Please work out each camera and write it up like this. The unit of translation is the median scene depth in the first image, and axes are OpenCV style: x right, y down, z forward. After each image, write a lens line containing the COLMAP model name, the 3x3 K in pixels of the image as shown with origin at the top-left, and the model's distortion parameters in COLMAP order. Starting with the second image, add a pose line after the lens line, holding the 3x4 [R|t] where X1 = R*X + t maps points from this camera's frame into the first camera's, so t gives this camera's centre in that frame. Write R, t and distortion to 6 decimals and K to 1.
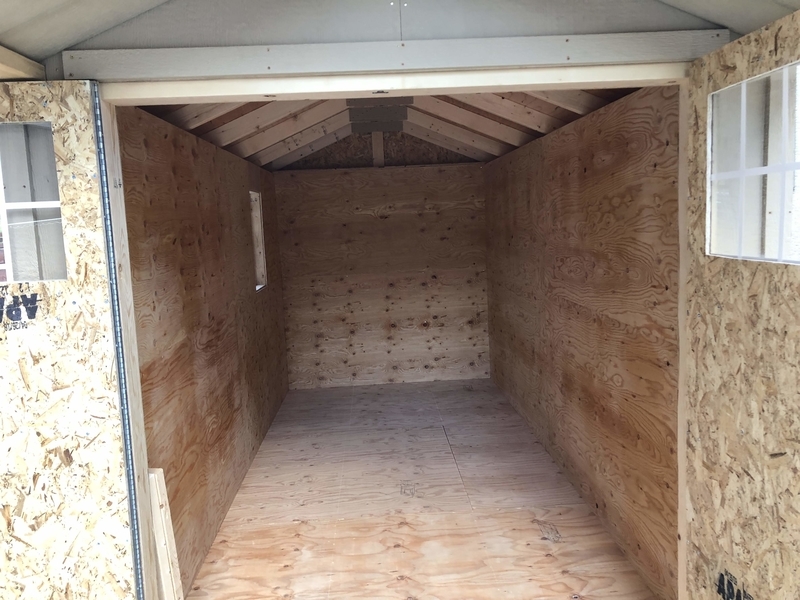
lens RADIAL K [[648.1, 0, 396.5], [0, 648.1, 287.2], [0, 0, 1]] dist [0.010415, -0.009049]
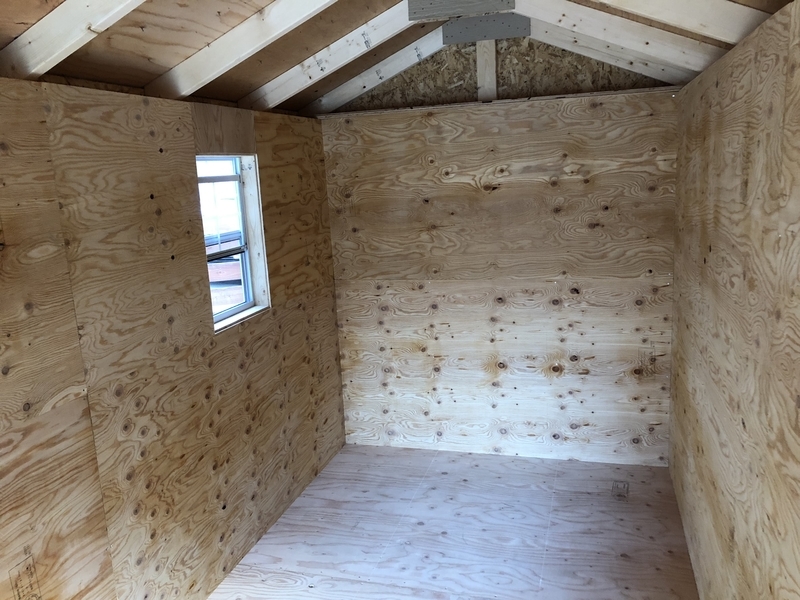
lens RADIAL K [[648.1, 0, 396.5], [0, 648.1, 287.2], [0, 0, 1]] dist [0.010415, -0.009049]
pose [[0.942193, 0.056306, -0.330305, 0.100047], [-0.023444, 0.994442, 0.102646, -0.075729], [0.334249, -0.088969, 0.938276, 0.400376]]
